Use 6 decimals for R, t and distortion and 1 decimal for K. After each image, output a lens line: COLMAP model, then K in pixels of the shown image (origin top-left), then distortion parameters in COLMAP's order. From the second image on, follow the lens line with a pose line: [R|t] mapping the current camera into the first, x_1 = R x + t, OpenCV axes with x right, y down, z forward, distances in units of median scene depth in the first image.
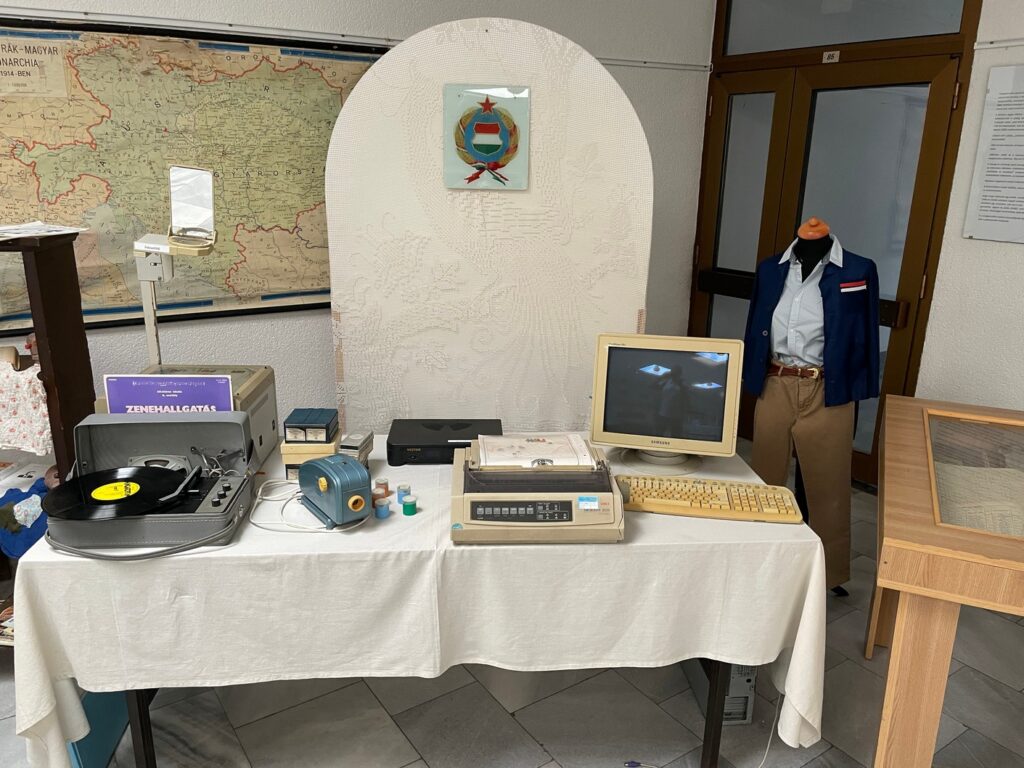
lens RADIAL K [[777.6, 0, 513.6], [0, 777.6, 398.8], [0, 0, 1]] dist [0.091069, -0.124532]
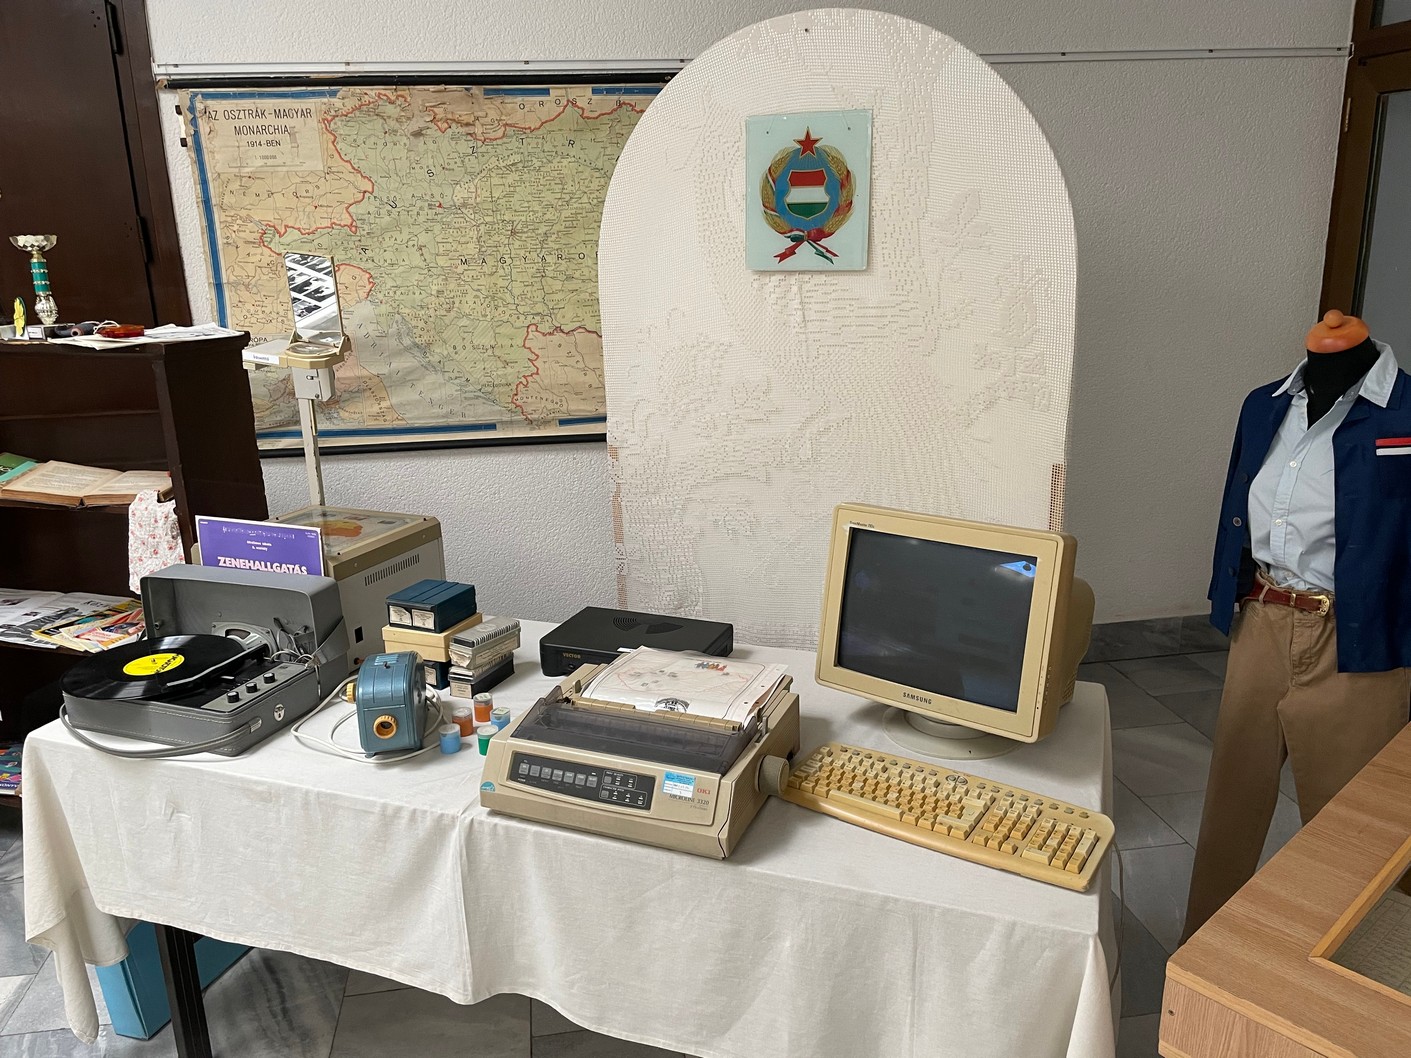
lens RADIAL K [[1071.5, 0, 702.3], [0, 1071.5, 537.1], [0, 0, 1]] dist [0.091069, -0.124532]
pose [[0.905655, 0.081030, -0.416200, 0.312220], [-0.088144, 0.996105, 0.002128, -0.043714], [0.414751, 0.034758, 0.909271, 0.165464]]
